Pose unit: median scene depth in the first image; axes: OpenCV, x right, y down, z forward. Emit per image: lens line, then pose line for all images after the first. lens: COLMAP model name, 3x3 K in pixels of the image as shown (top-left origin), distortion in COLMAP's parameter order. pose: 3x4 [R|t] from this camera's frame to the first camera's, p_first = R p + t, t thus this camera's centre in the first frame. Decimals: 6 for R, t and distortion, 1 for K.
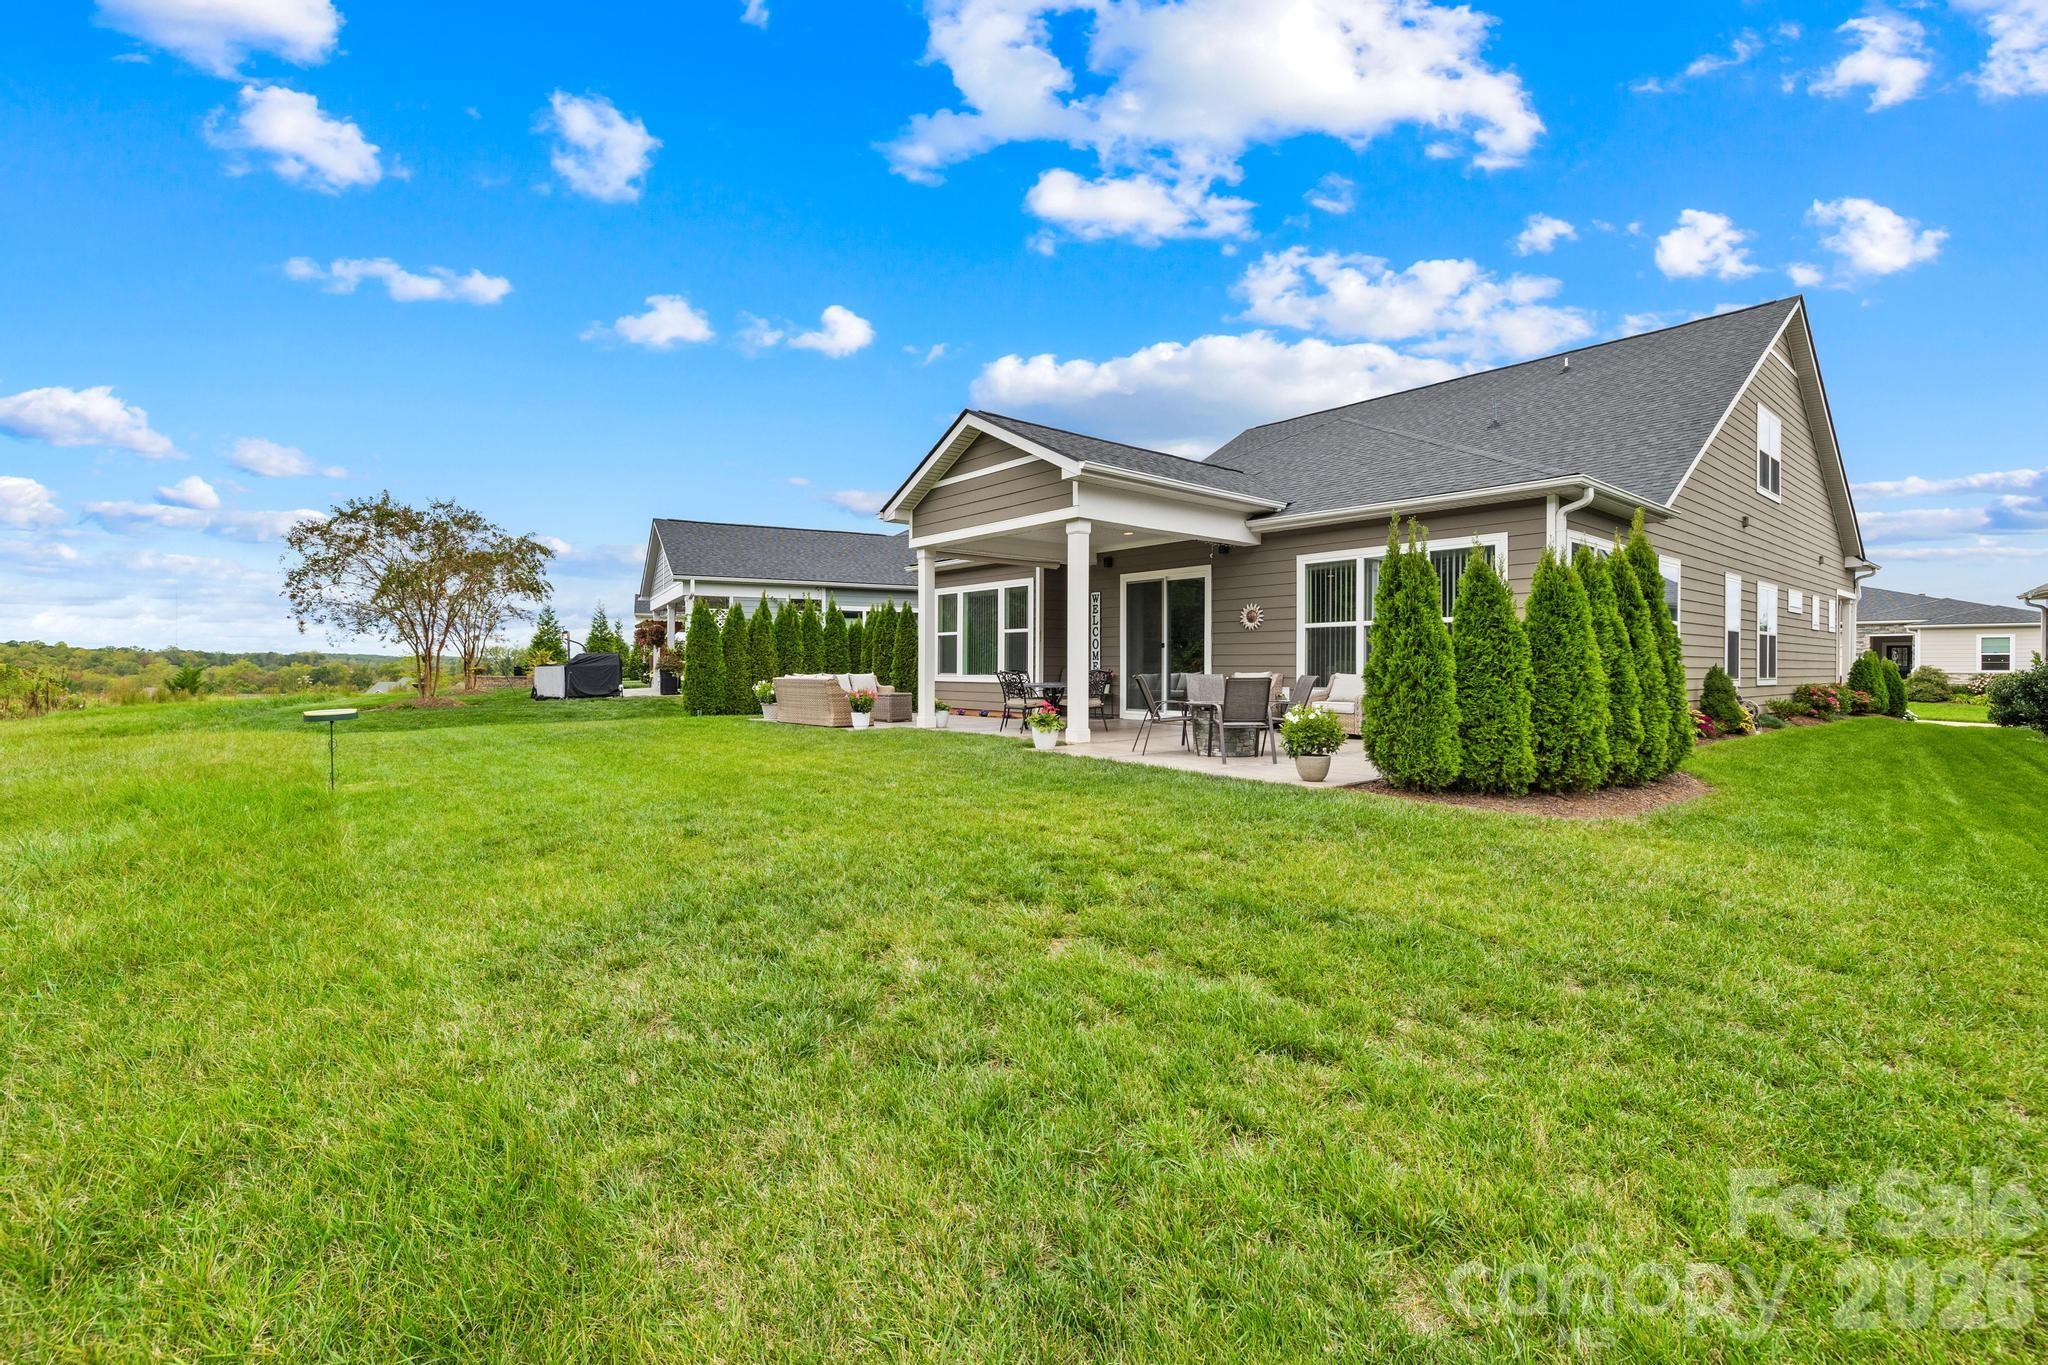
lens RADIAL K [[844.5, 0, 1015.2], [0, 844.5, 669.8], [0, 0, 1]] dist [-0.001099, -0.000213]
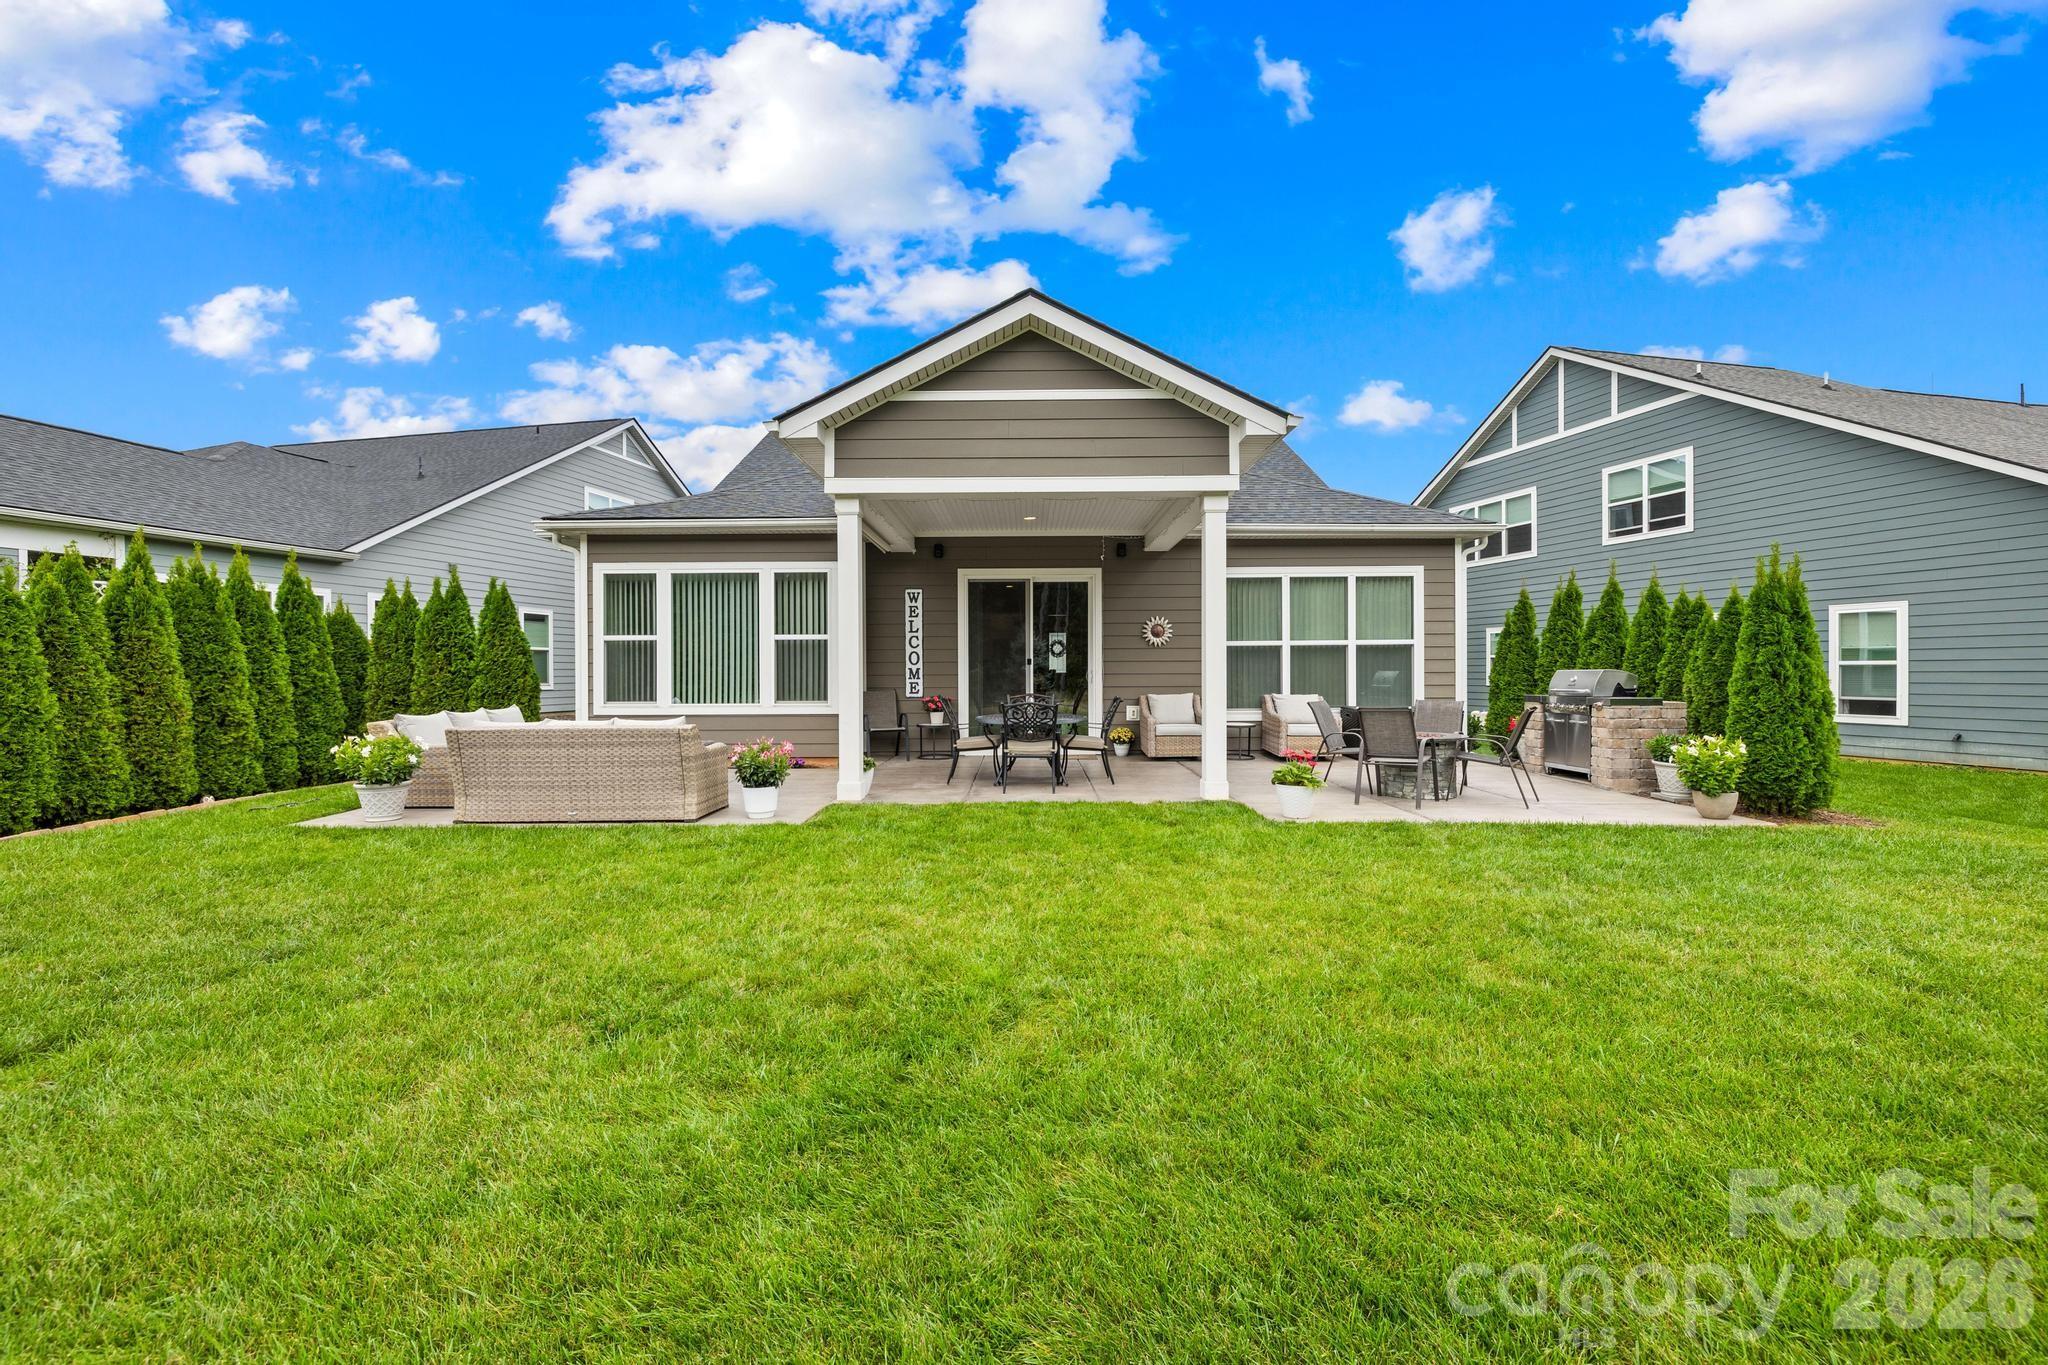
lens RADIAL K [[844.5, 0, 1022.8], [0, 844.5, 679.9], [0, 0, 1]] dist [-0.001099, -0.000213]
pose [[0.643129, -0.008240, 0.765713, -0.601320], [0.011822, 0.999930, 0.000831, -0.016730], [-0.765666, 0.008518, 0.643181, 0.652692]]
